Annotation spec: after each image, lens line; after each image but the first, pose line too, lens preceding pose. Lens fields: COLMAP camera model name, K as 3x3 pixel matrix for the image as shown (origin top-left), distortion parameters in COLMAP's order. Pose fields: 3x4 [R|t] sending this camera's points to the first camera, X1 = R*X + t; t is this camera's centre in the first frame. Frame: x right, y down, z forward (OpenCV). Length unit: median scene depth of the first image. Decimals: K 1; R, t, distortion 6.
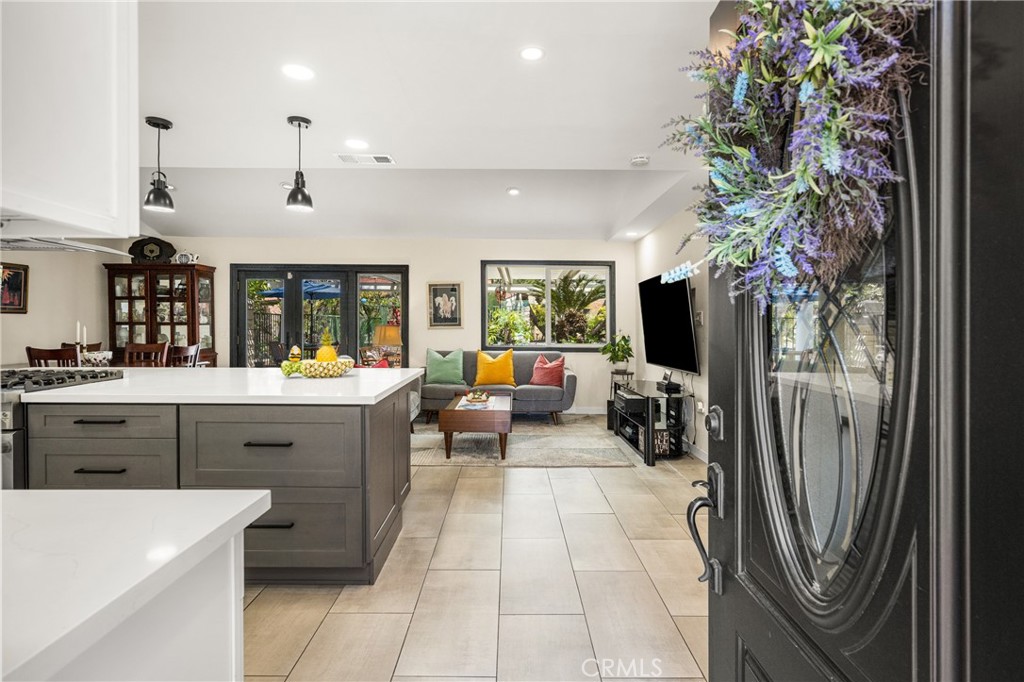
lens RADIAL K [[496.9, 0, 507.6], [0, 496.9, 331.9], [0, 0, 1]] dist [-0.000730, 0.000425]
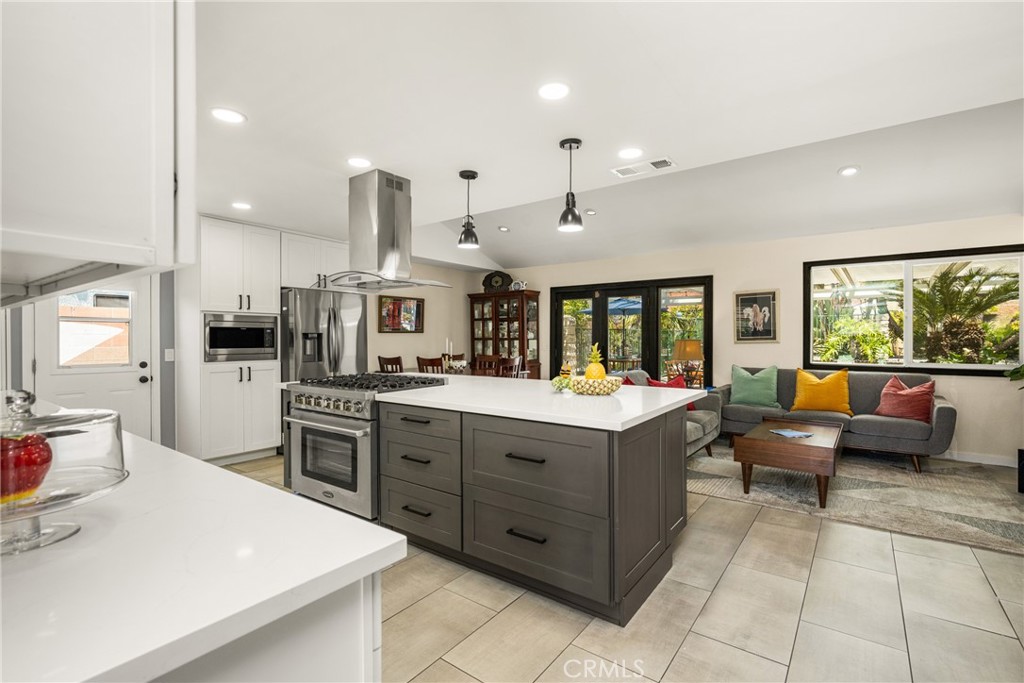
lens RADIAL K [[467.1, 0, 509.1], [0, 467.1, 346.9], [0, 0, 1]] dist [0.001678, -0.000021]
pose [[0.798560, 0.005119, -0.601893, 0.027735], [-0.001587, 0.999978, 0.006398, -0.004595], [0.601913, -0.004154, 0.798551, 0.068005]]
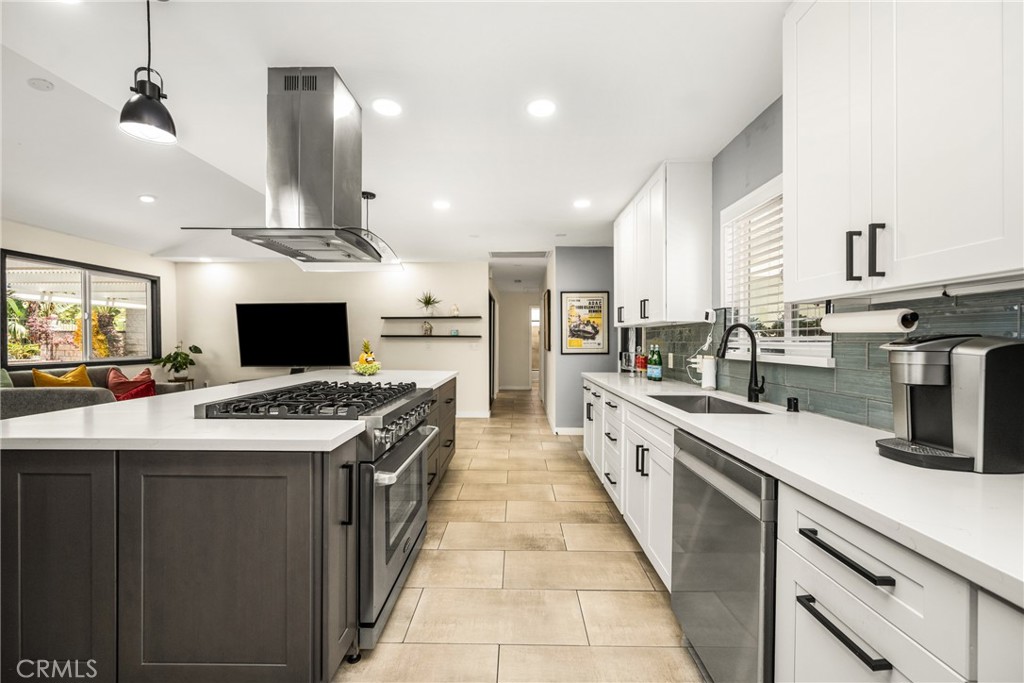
lens RADIAL K [[411.6, 0, 519.8], [0, 411.6, 339.4], [0, 0, 1]] dist [-0.001890, -0.000565]
pose [[-0.005524, -0.002885, 0.999981, -0.711980], [0.010558, 0.999940, 0.002943, -0.003474], [-0.999929, 0.010574, -0.005493, 0.254513]]
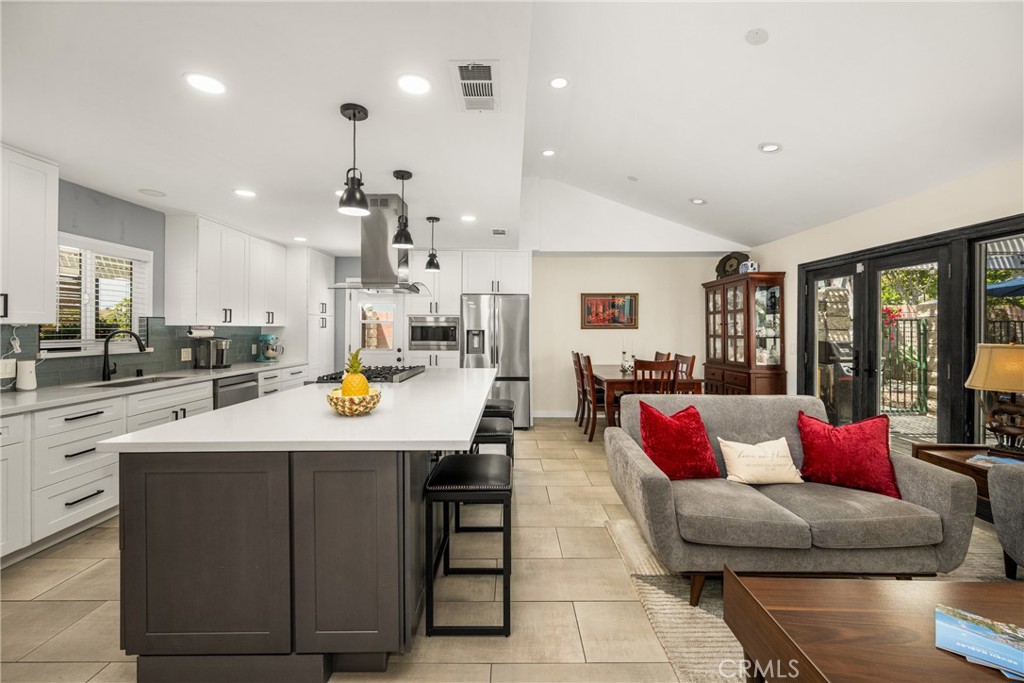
lens RADIAL K [[411.6, 0, 512.5], [0, 411.6, 327.8], [0, 0, 1]] dist [-0.001890, -0.000565]
pose [[-0.002592, -0.010817, -0.999938, 0.131874], [-0.016186, 0.999811, -0.010774, -0.018988], [0.999866, 0.016157, -0.002766, 0.570574]]
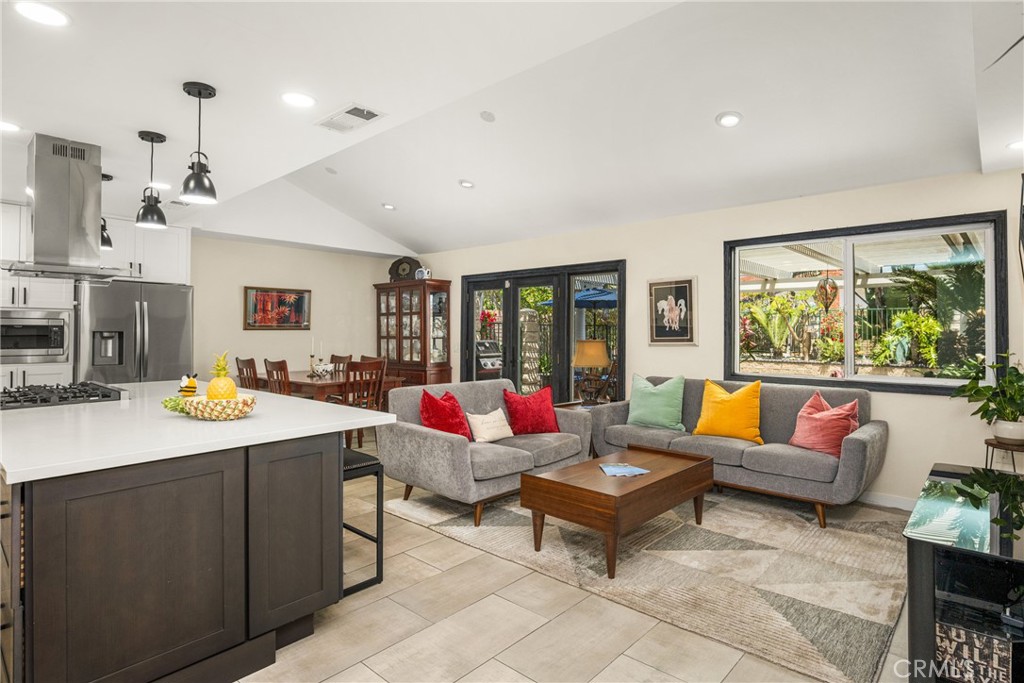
lens RADIAL K [[536.1, 0, 507.1], [0, 536.1, 329.6], [0, 0, 1]] dist [0.002756, 0.000807]
pose [[0.737030, -0.007914, -0.675814, 0.227209], [-0.006713, 0.999796, -0.019030, -0.014132], [0.675827, 0.018563, 0.736827, 0.314610]]
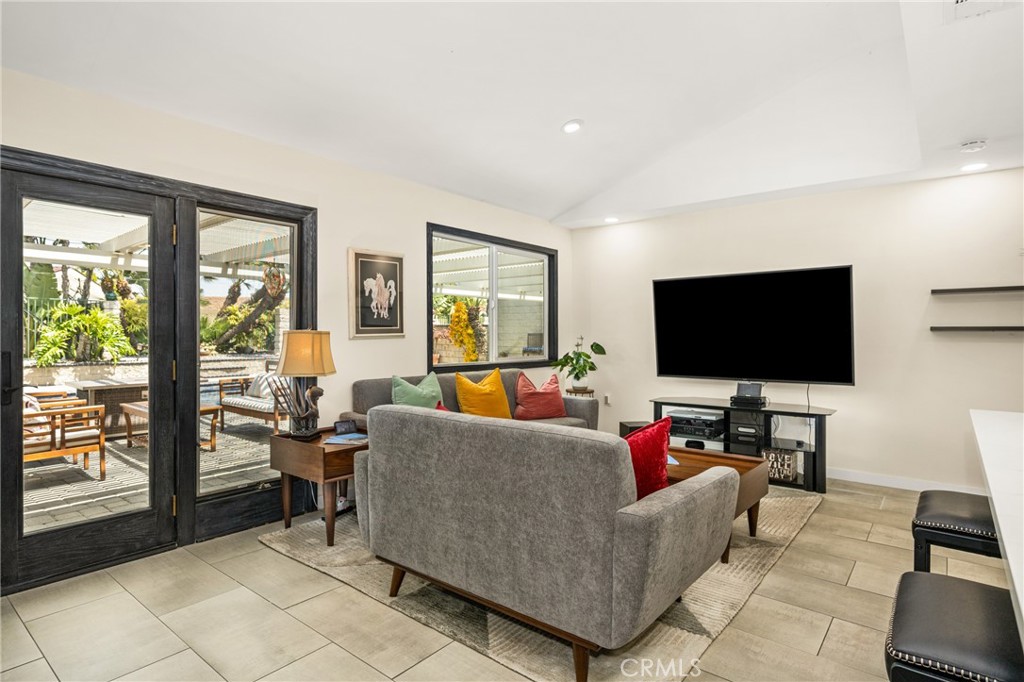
lens RADIAL K [[536.1, 0, 509.5], [0, 536.1, 341.4], [0, 0, 1]] dist [0.002756, 0.000807]
pose [[0.633642, -0.013827, 0.773503, -0.527588], [0.008728, 0.999904, 0.010724, -0.007882], [-0.773577, -0.000044, 0.633702, 0.554486]]
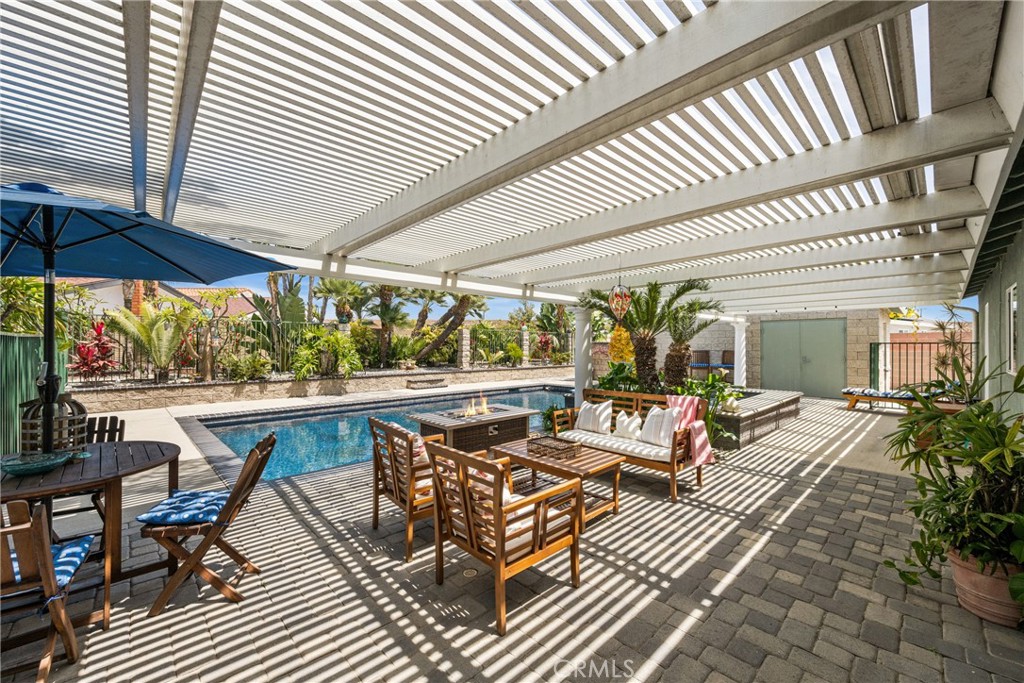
lens RADIAL K [[411.6, 0, 513.3], [0, 411.6, 343.1], [0, 0, 1]] dist [-0.001890, -0.000565]
pose [[0.731358, 0.000841, 0.681993, -0.617028], [0.009620, 0.999887, -0.011550, -0.038478], [-0.681926, 0.015008, 0.731267, 1.160569]]
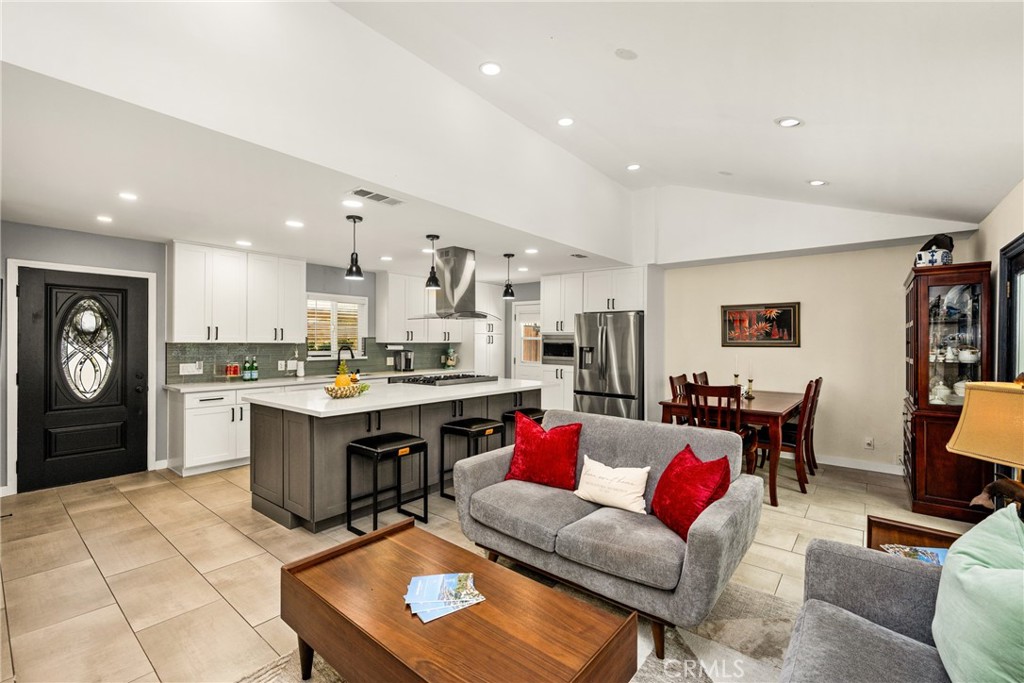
lens RADIAL K [[444.6, 0, 515.5], [0, 444.6, 343.9], [0, 0, 1]] dist [0.000424, 0.000325]
pose [[-0.633958, -0.004398, -0.773355, 0.127335], [-0.020739, 0.999721, 0.011315, -0.036245], [0.773089, 0.023212, -0.633872, 0.975892]]
